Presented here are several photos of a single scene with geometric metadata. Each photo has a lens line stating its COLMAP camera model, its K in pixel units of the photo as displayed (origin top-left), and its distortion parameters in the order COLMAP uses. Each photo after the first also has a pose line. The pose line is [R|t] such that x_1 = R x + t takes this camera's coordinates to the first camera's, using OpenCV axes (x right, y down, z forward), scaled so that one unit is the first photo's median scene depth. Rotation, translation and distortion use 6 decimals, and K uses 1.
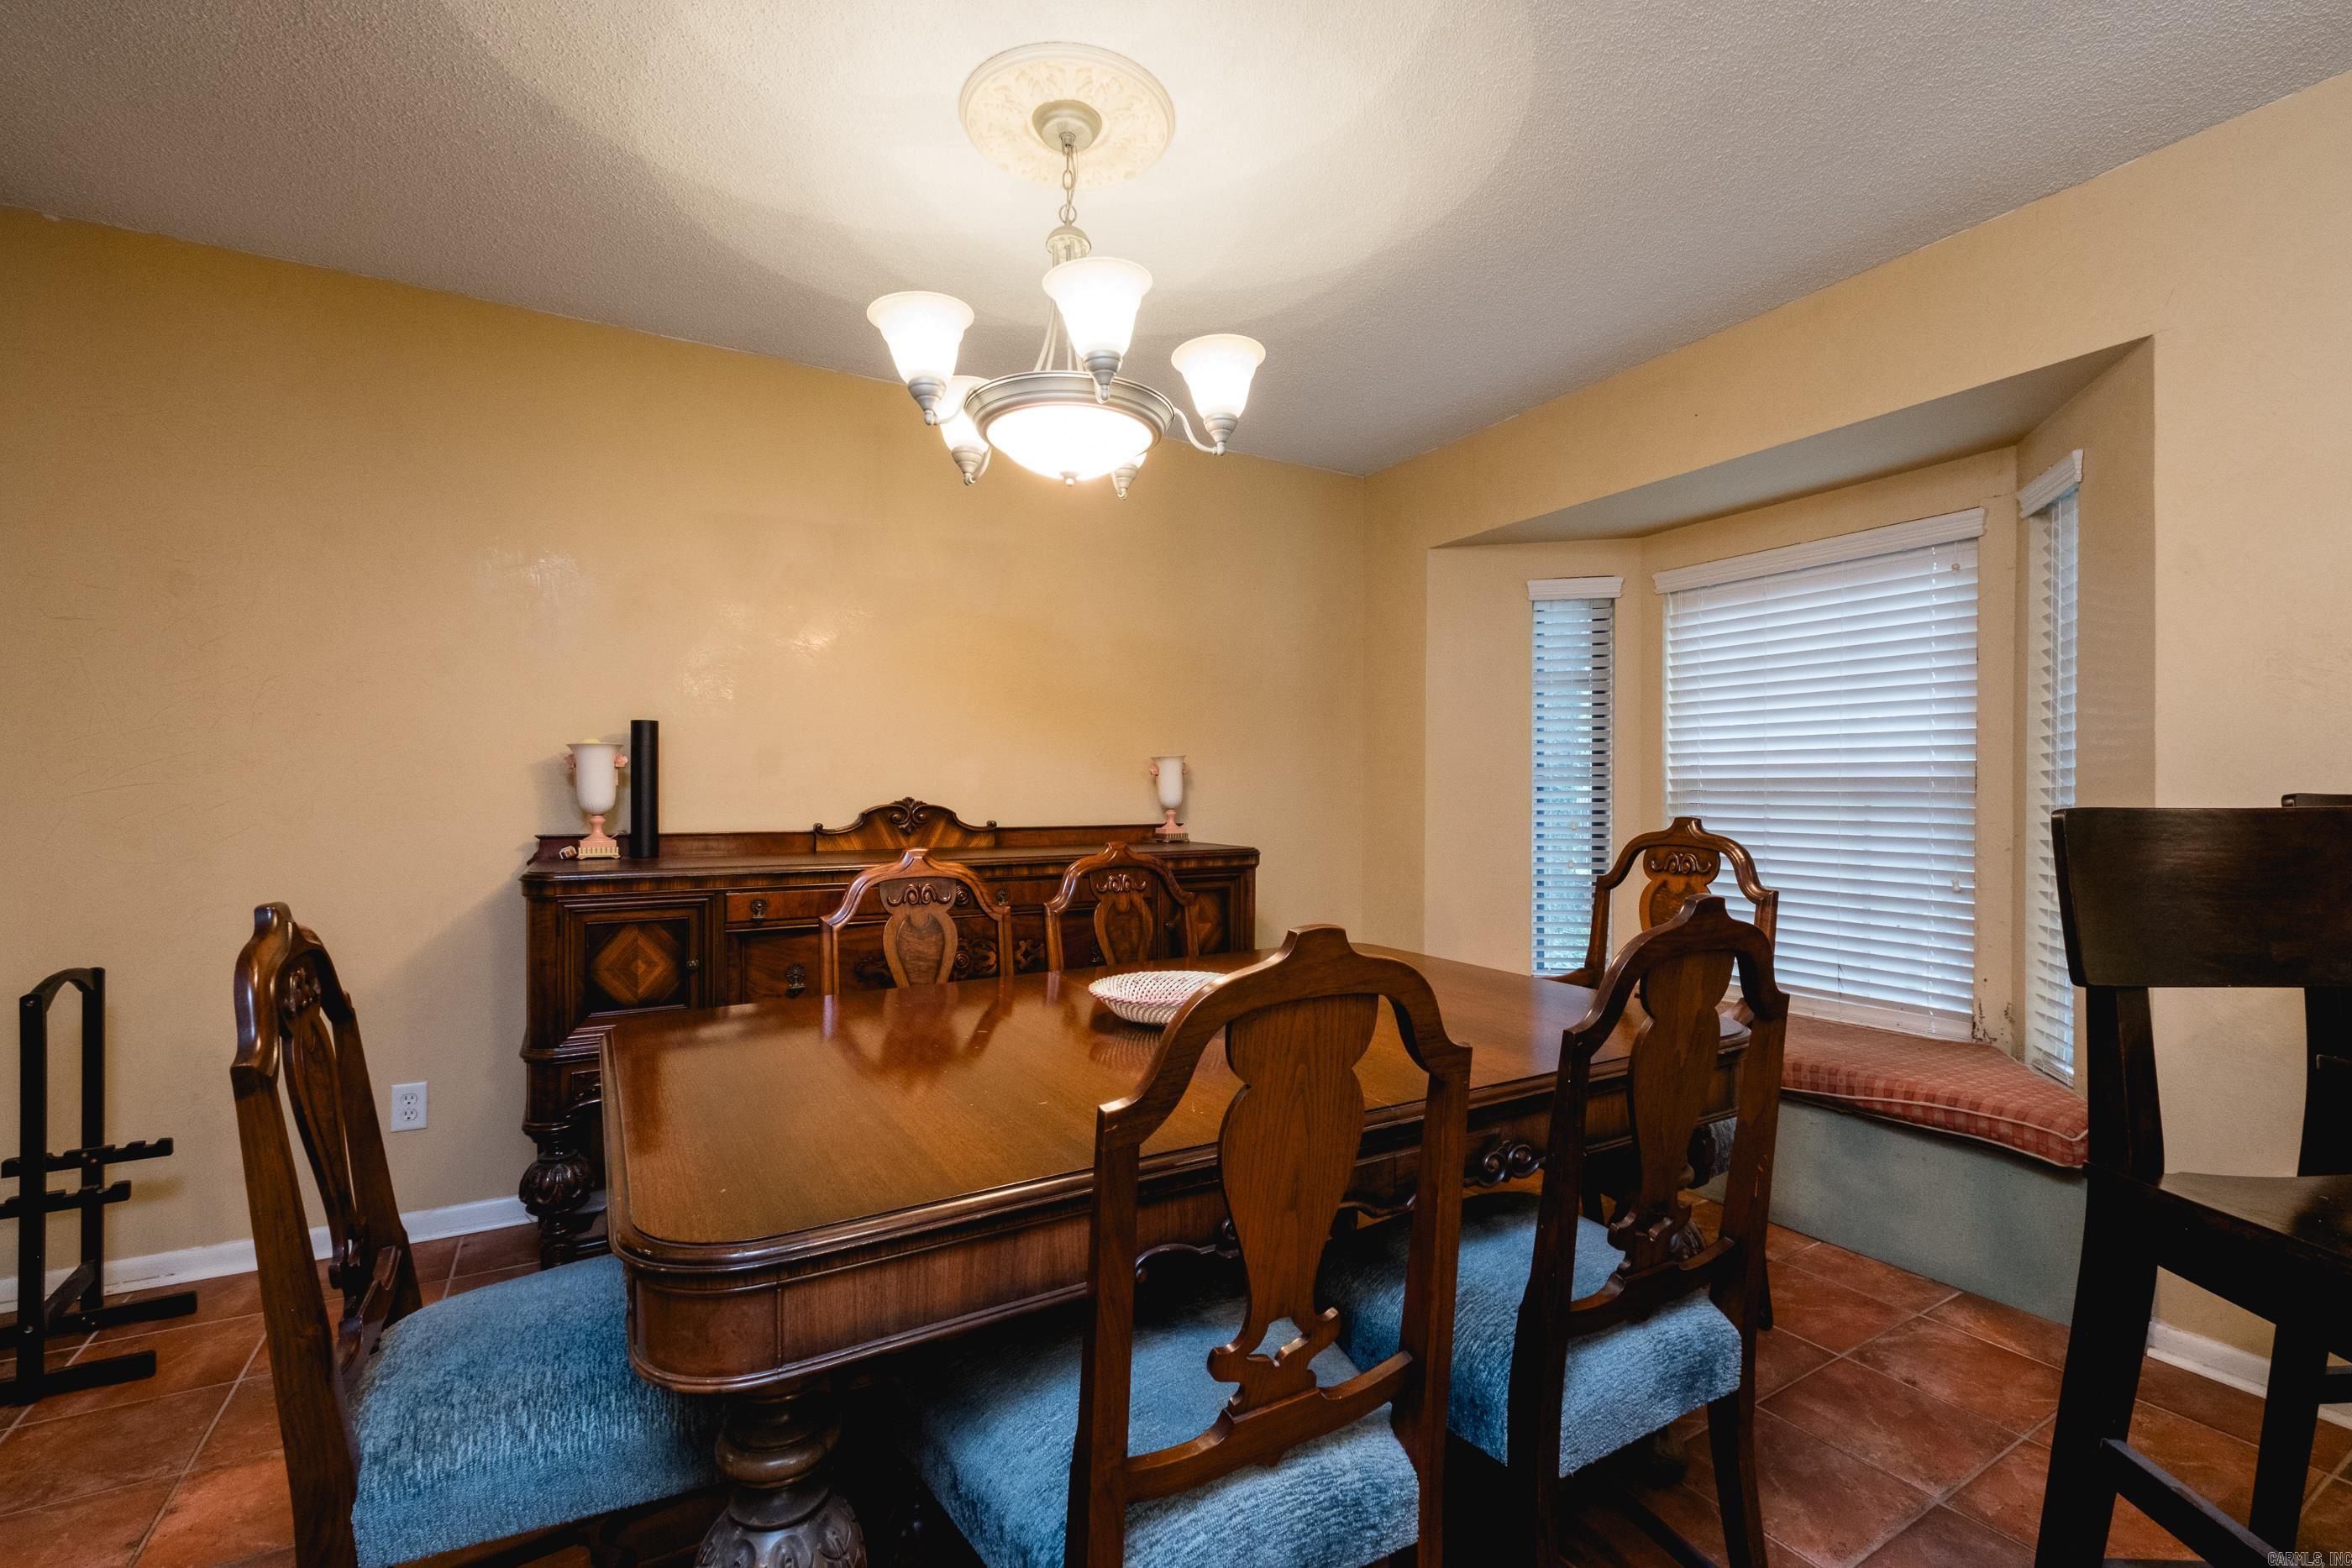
lens RADIAL K [[1026.5, 0, 1176.0], [0, 1026.5, 784.0], [0, 0, 1]] dist [0.000098, 0.000030]
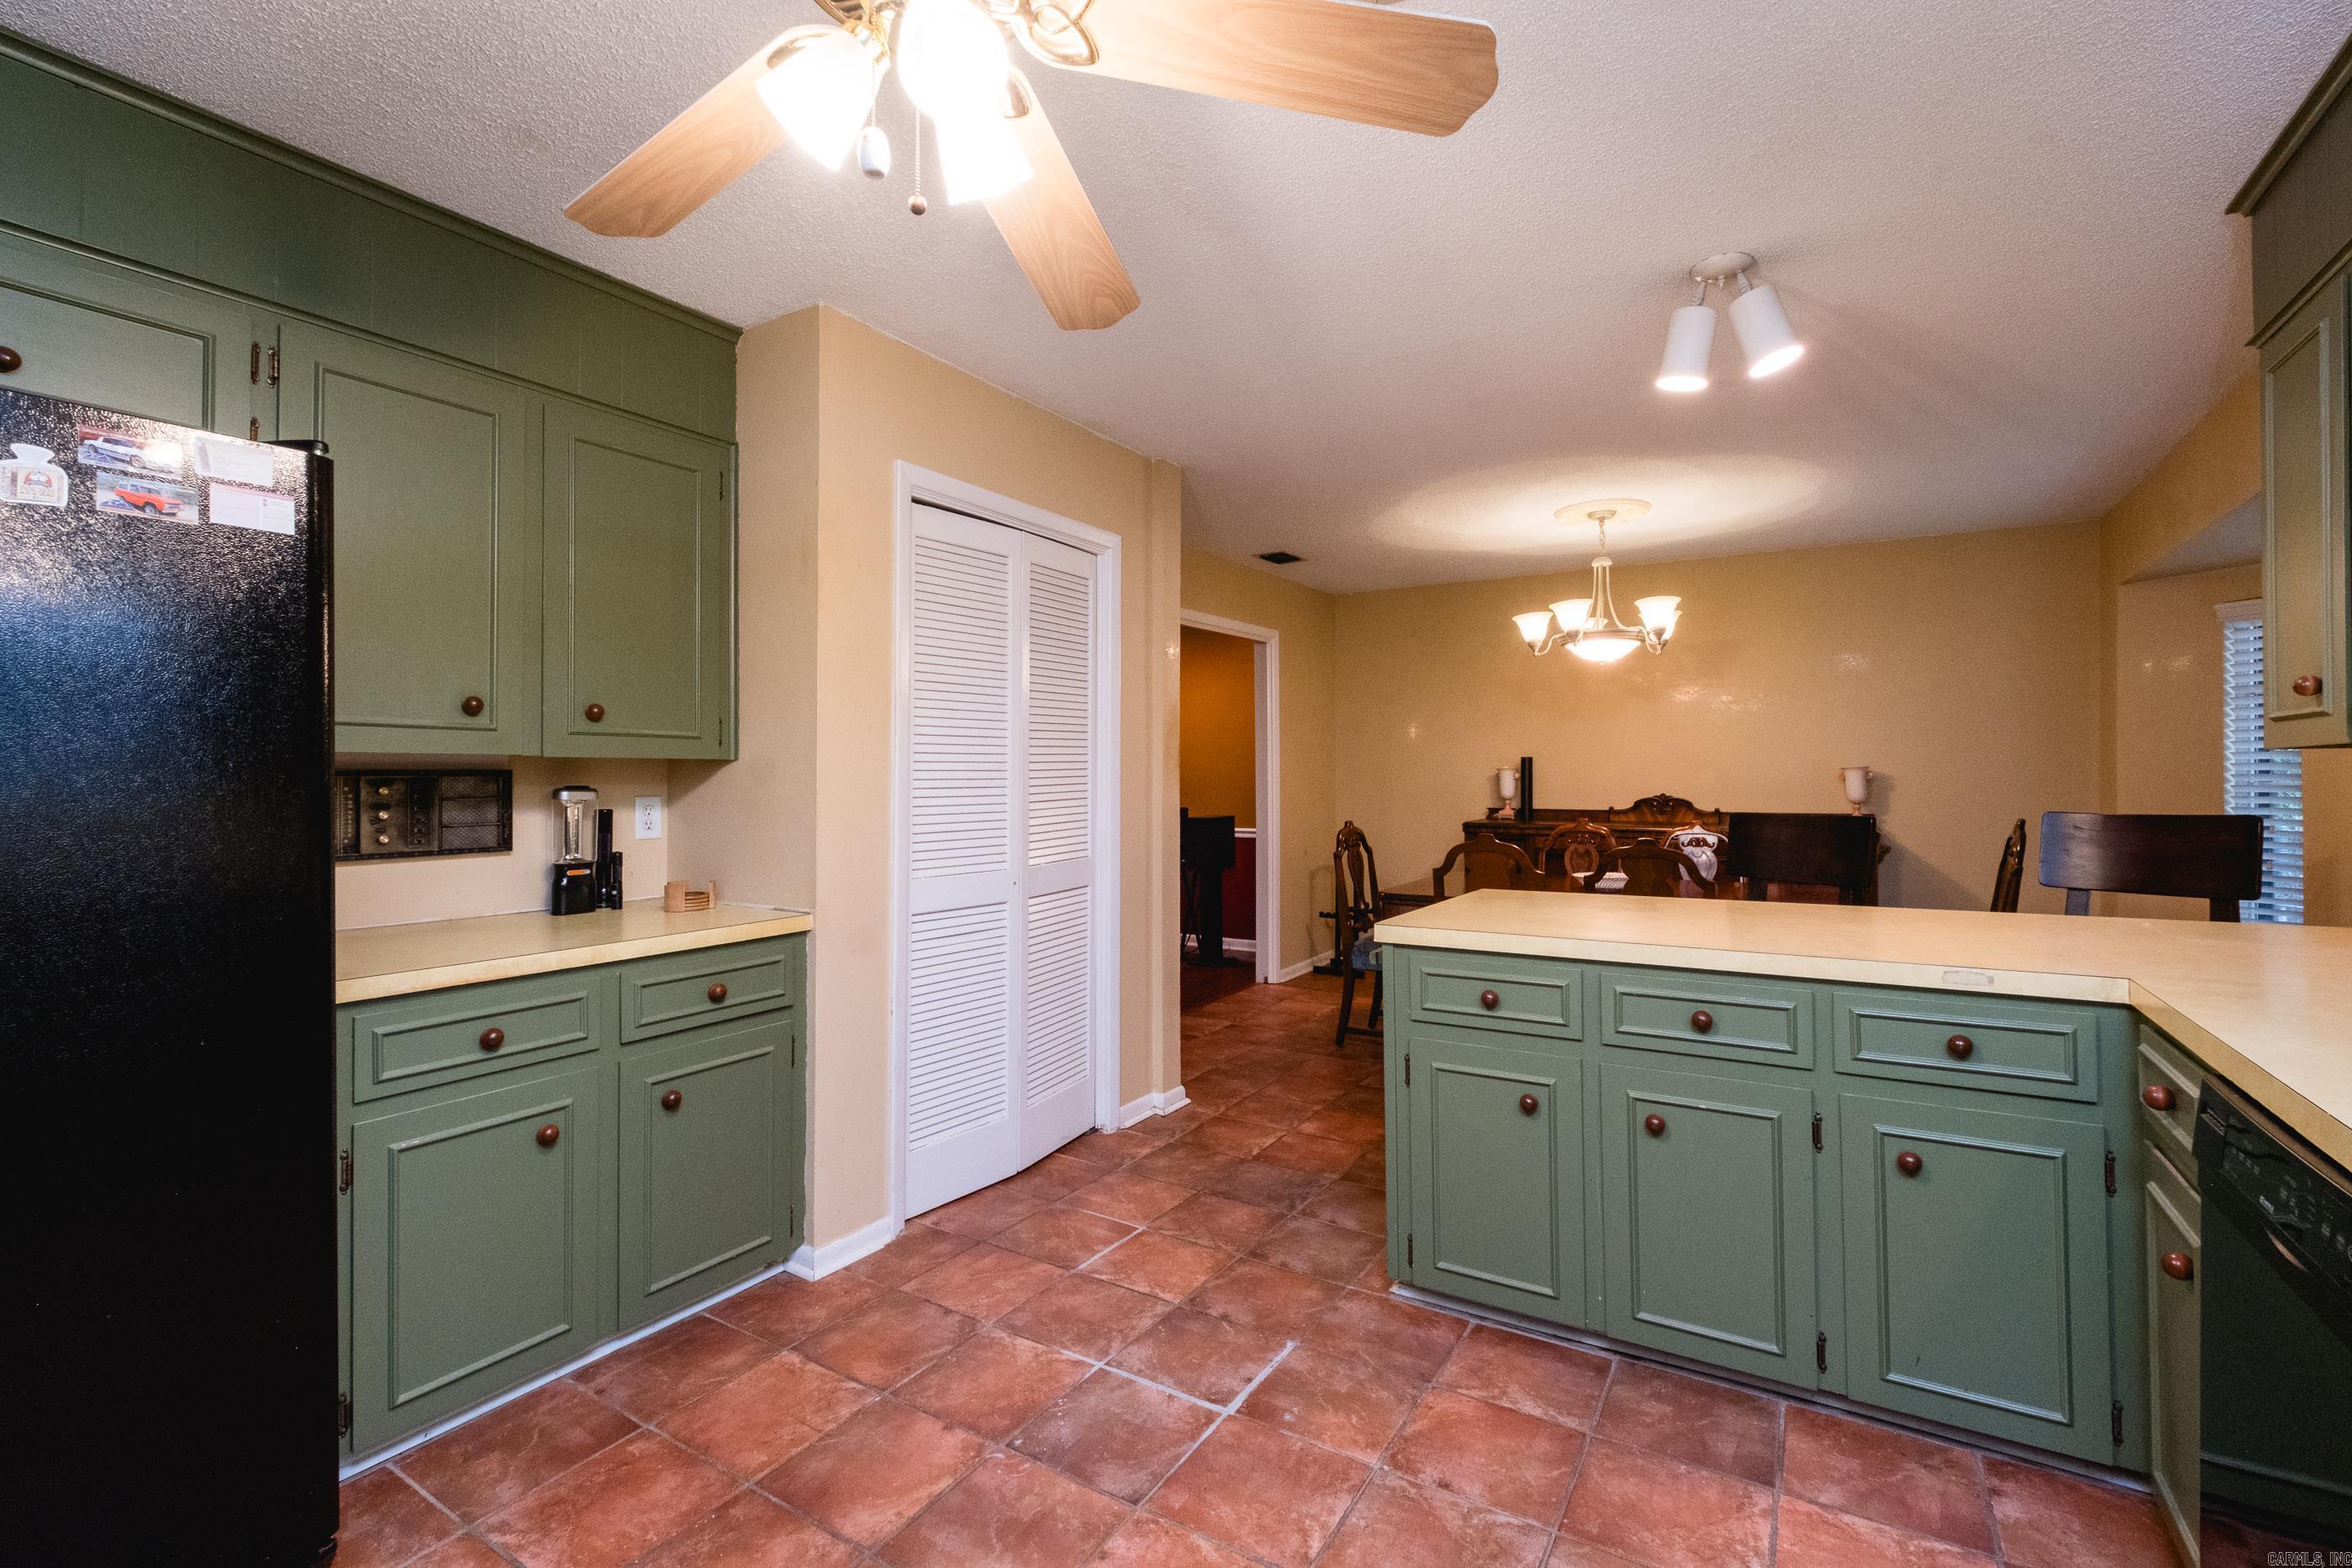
lens RADIAL K [[1031.7, 0, 1187.3], [0, 1031.7, 758.5], [0, 0, 1]] dist [0.002187, -0.000833]
pose [[0.471830, -0.011738, -0.881611, 1.068272], [0.008036, 0.999927, -0.009013, -0.043990], [0.881653, -0.002832, 0.471890, -0.665971]]
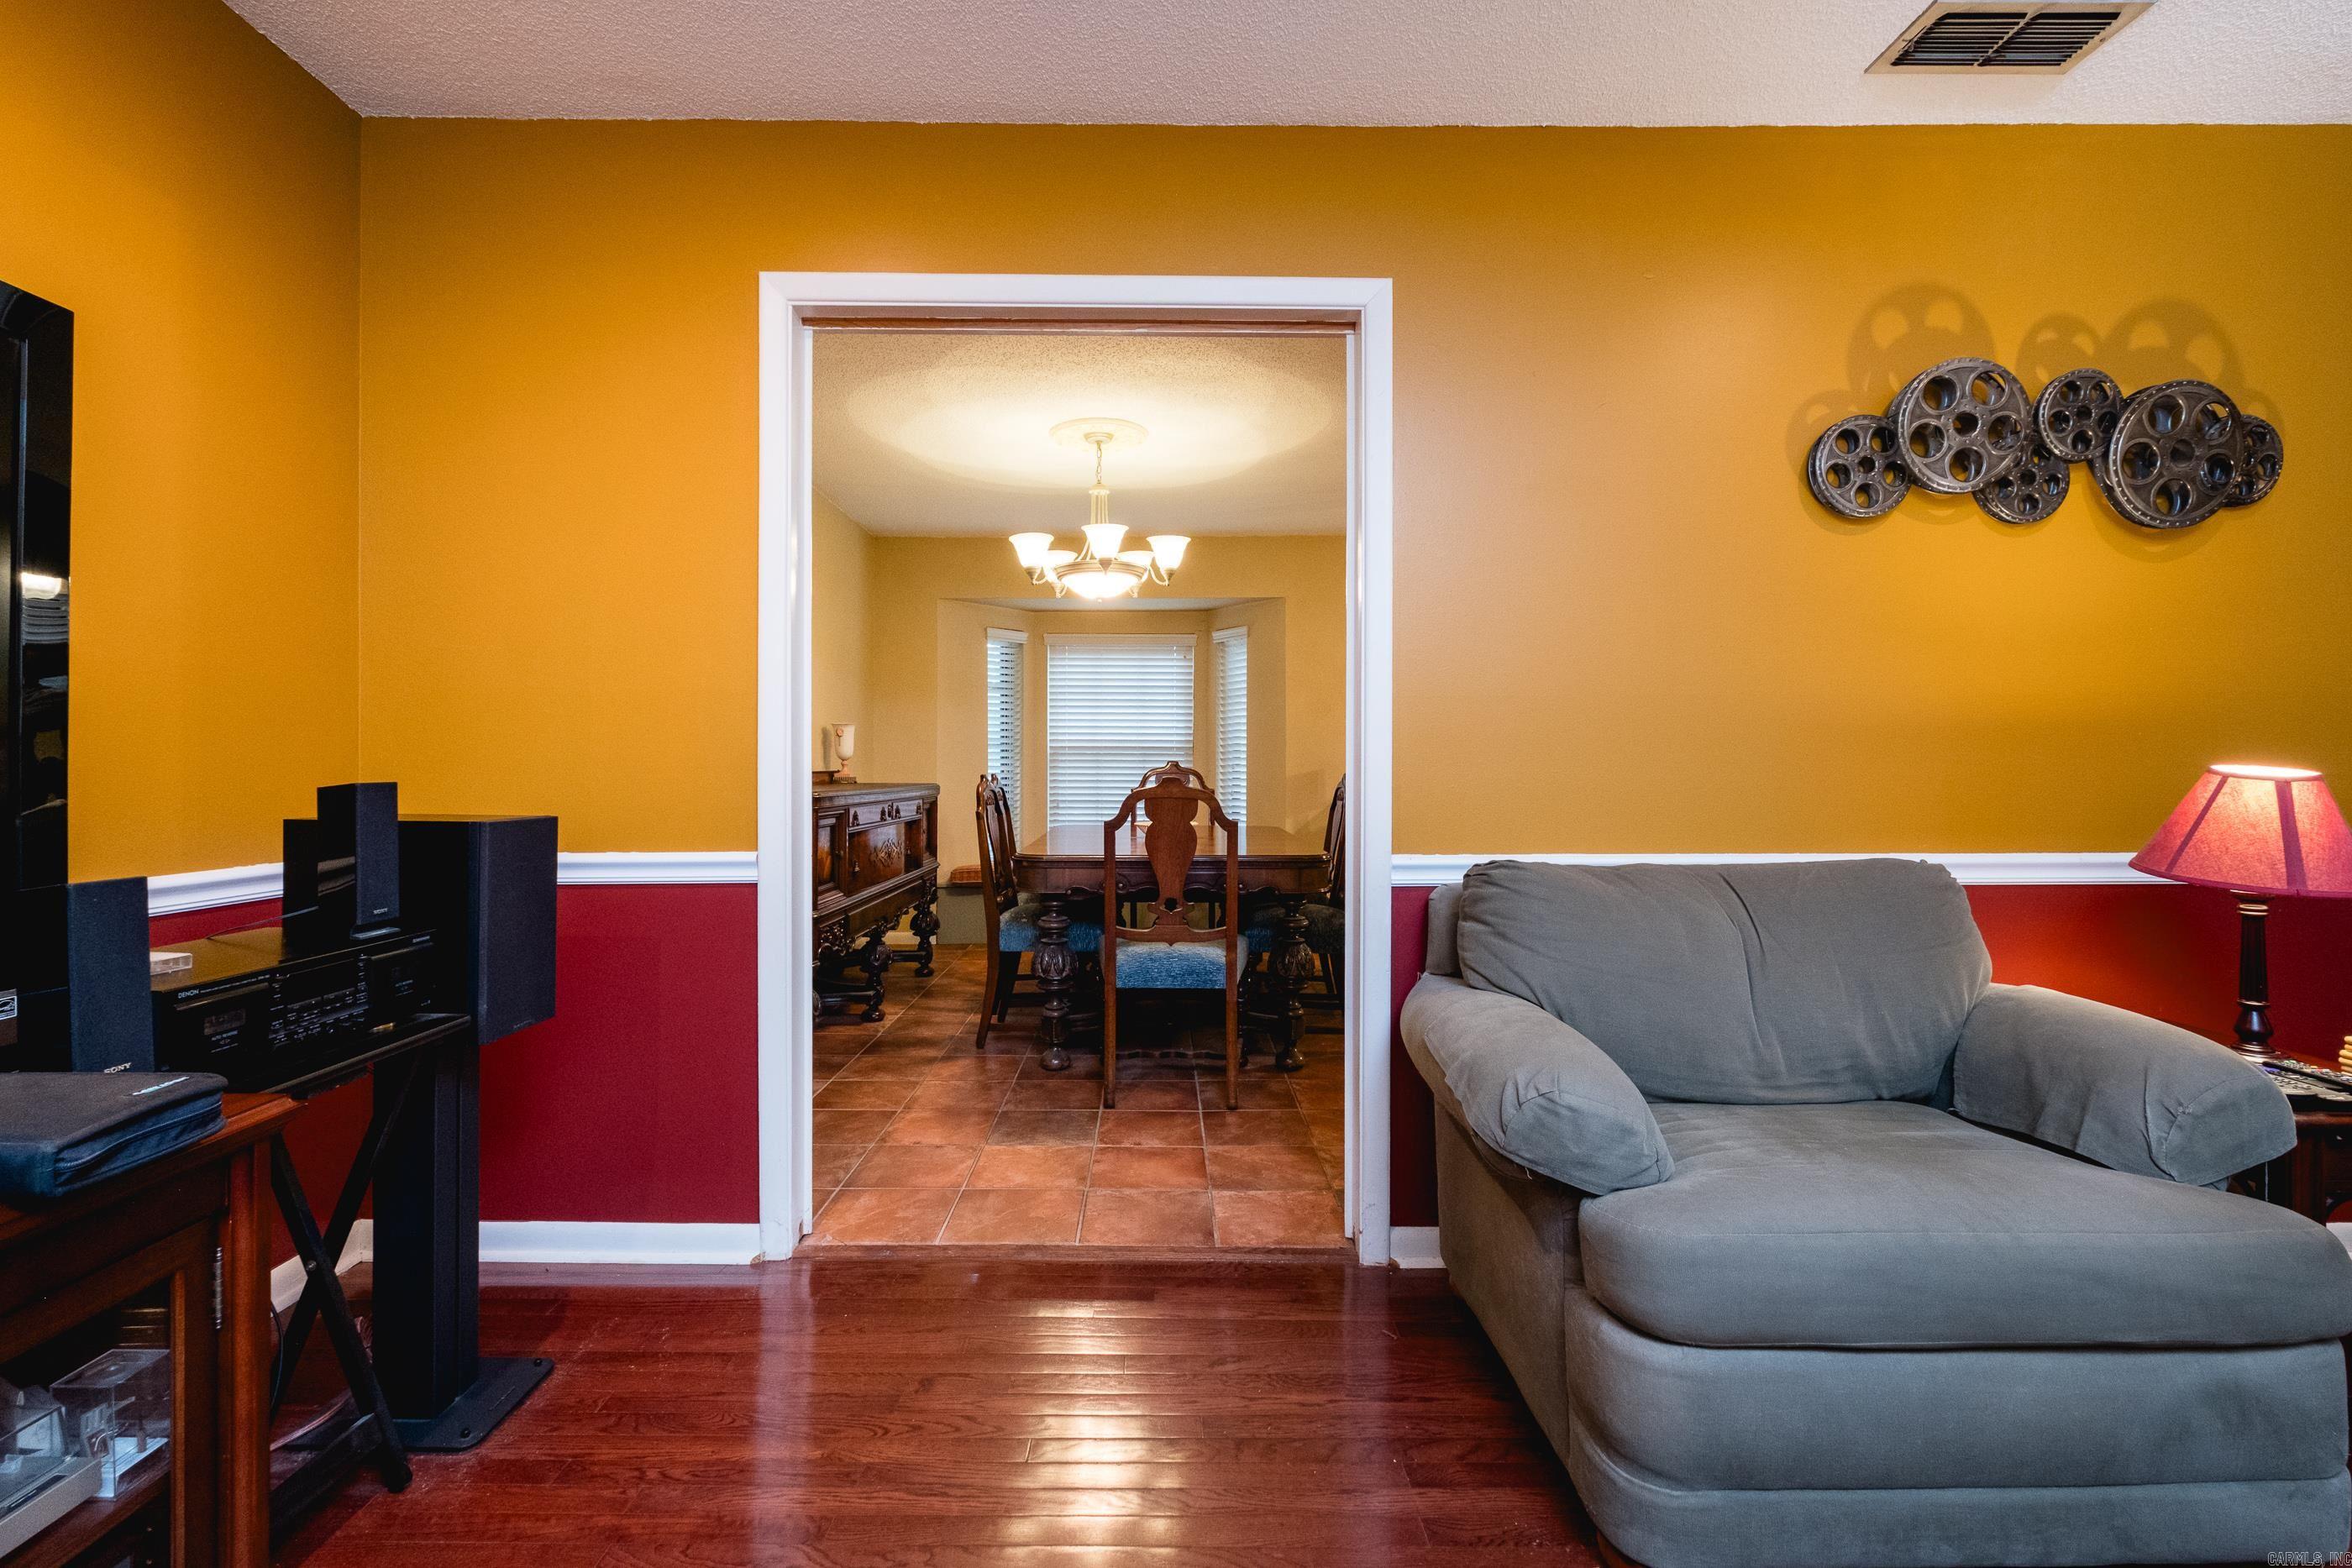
lens RADIAL K [[1034.4, 0, 1149.0], [0, 1034.4, 776.0], [0, 0, 1]] dist [-0.002545, -0.000431]
pose [[0.501564, -0.004838, 0.865107, -1.340971], [-0.007376, 0.999924, 0.009868, 0.038521], [-0.865089, -0.011331, 0.501491, -0.124254]]
